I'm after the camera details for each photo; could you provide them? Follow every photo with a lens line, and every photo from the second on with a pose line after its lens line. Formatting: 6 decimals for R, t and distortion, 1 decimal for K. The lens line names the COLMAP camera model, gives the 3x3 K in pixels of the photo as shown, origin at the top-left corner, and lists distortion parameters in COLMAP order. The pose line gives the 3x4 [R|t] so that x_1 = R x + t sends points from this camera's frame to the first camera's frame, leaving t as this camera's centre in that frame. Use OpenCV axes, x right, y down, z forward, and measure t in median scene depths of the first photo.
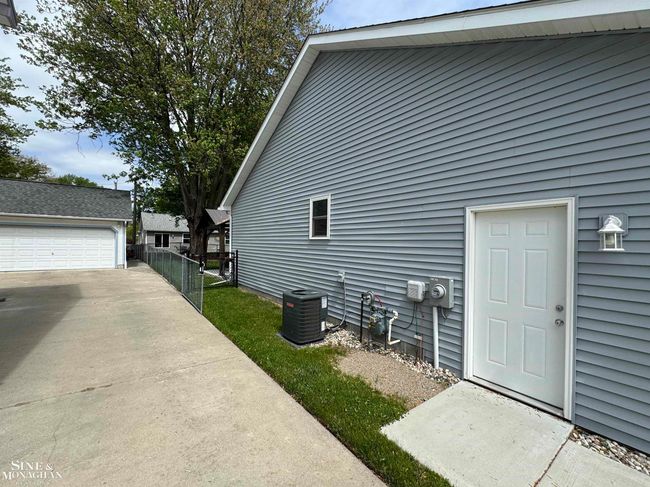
lens RADIAL K [[282.3, 0, 319.9], [0, 282.3, 244.1], [0, 0, 1]] dist [-0.004569, 0.000354]
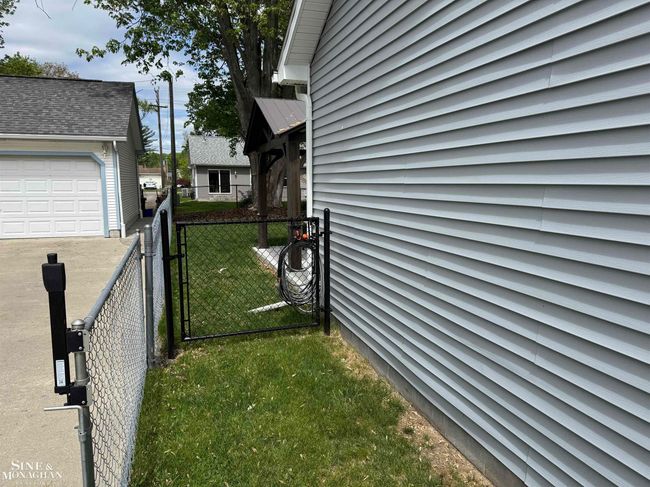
lens RADIAL K [[447.7, 0, 327.9], [0, 447.7, 243.5], [0, 0, 1]] dist [0.027414, -0.019596]
pose [[0.952450, 0.032181, -0.302991, -0.102841], [0.007082, 0.991800, 0.127602, -0.003067], [0.304613, -0.123681, 0.944412, 0.380115]]
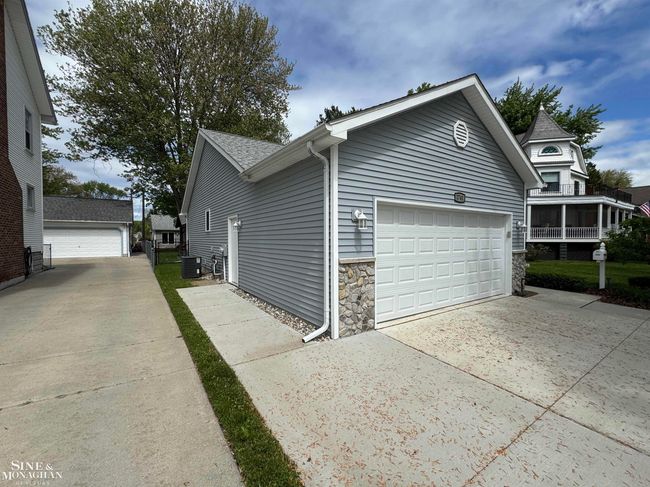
lens RADIAL K [[282.3, 0, 320.9], [0, 282.3, 243.3], [0, 0, 1]] dist [-0.004569, 0.000354]
pose [[0.998500, -0.018923, -0.051379, 0.377301], [0.019490, 0.999754, 0.010551, 0.025038], [0.051167, -0.011537, 0.998623, -0.392946]]
